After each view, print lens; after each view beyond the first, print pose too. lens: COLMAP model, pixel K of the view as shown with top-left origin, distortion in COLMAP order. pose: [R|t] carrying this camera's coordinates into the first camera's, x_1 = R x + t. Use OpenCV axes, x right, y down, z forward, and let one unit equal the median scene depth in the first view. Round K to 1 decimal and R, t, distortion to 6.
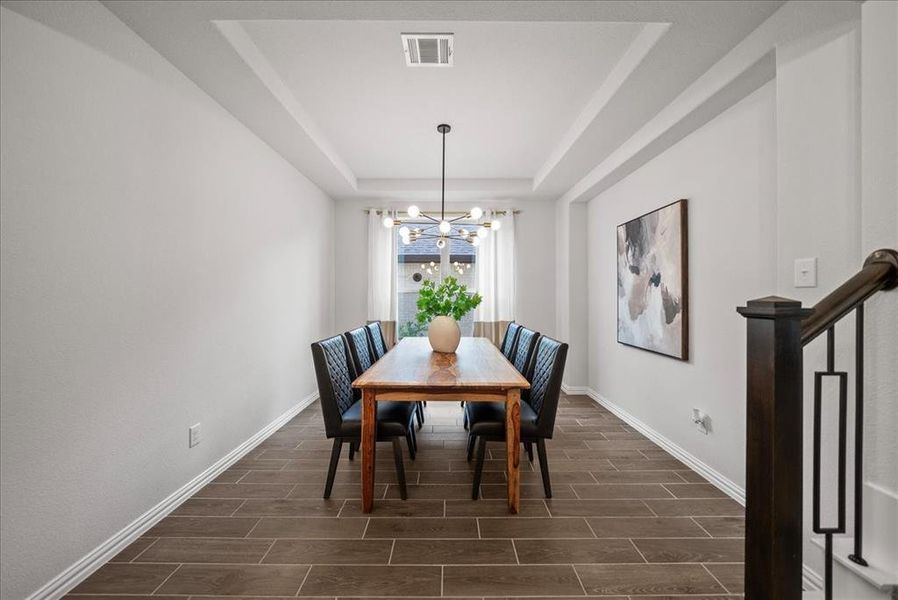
lens RADIAL K [[313.7, 0, 447.0], [0, 313.7, 295.9], [0, 0, 1]] dist [-0.007249, -0.000228]
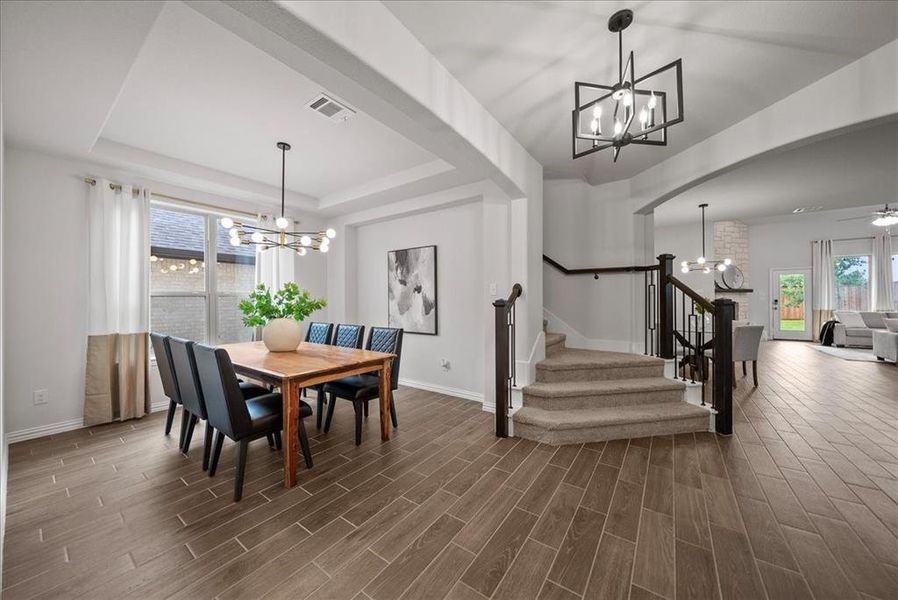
lens RADIAL K [[313.7, 0, 443.9], [0, 313.7, 297.8], [0, 0, 1]] dist [-0.007249, -0.000228]
pose [[0.592967, -0.000096, 0.805227, -0.567753], [0.000854, 1.000000, -0.000509, -0.005445], [-0.805227, 0.000990, 0.592966, -0.097040]]
